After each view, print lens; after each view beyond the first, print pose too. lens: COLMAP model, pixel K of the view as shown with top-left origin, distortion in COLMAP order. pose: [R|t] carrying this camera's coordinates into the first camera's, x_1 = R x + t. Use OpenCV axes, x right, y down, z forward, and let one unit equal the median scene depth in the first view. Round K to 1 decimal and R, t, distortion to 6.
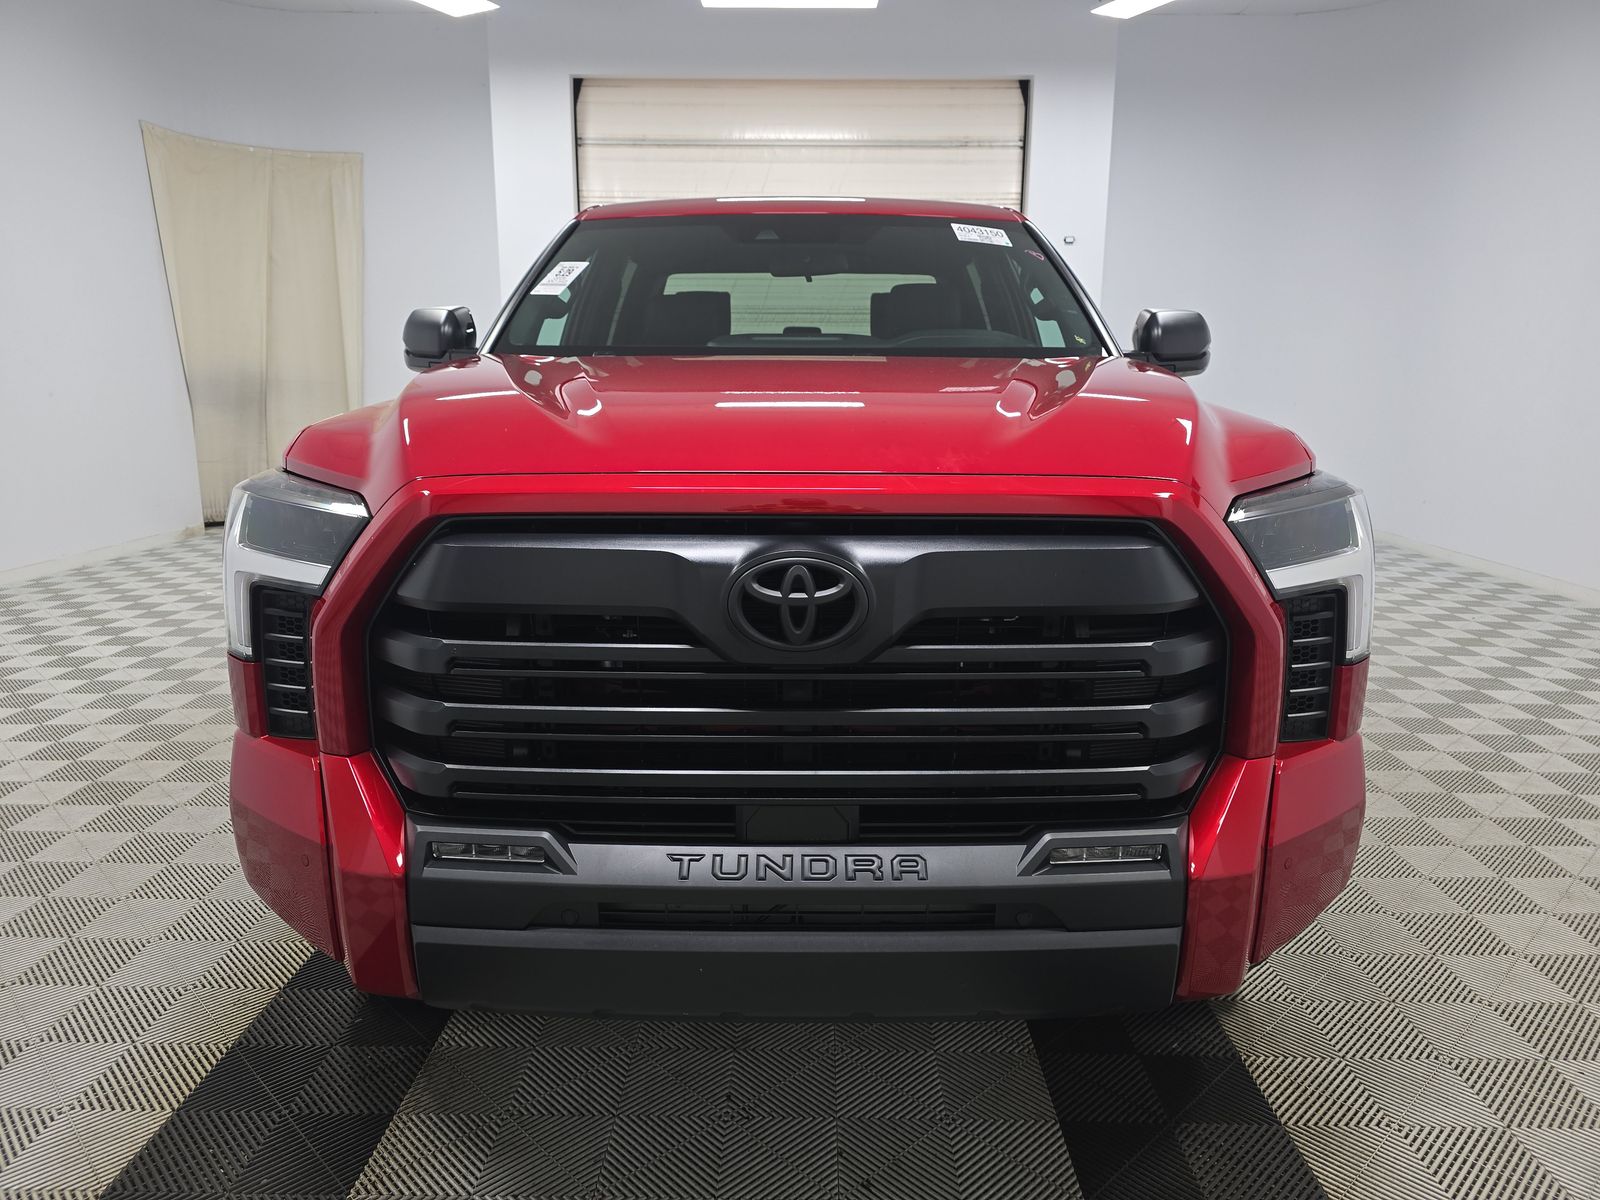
lens RADIAL K [[1094.2, 0, 800.0], [0, 1094.2, 600.0], [0, 0, 1]] dist [0.041649, -0.030140]
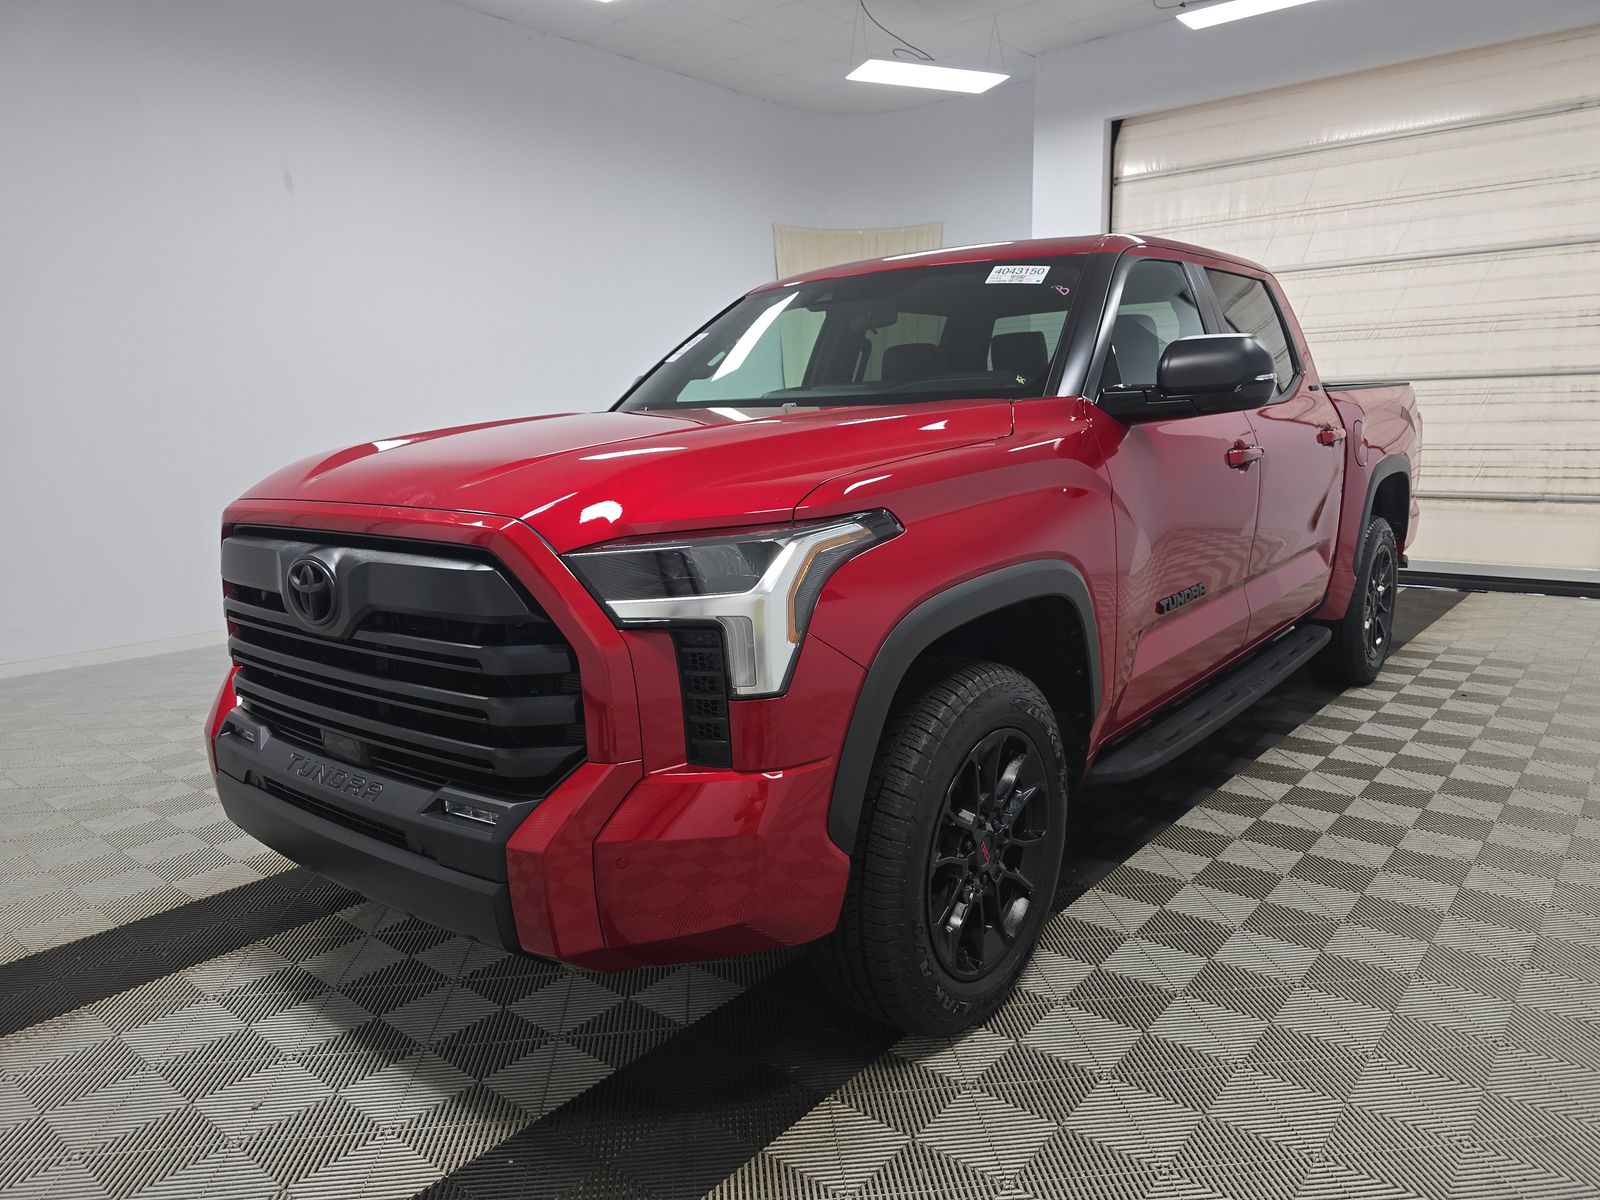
lens RADIAL K [[1094.2, 0, 800.0], [0, 1094.2, 600.0], [0, 0, 1]] dist [0.041649, -0.030140]
pose [[0.781609, 0.078447, -0.618817, 0.234204], [-0.094976, 0.995460, 0.006232, -0.009568], [0.616496, 0.053901, 0.785511, 0.041125]]
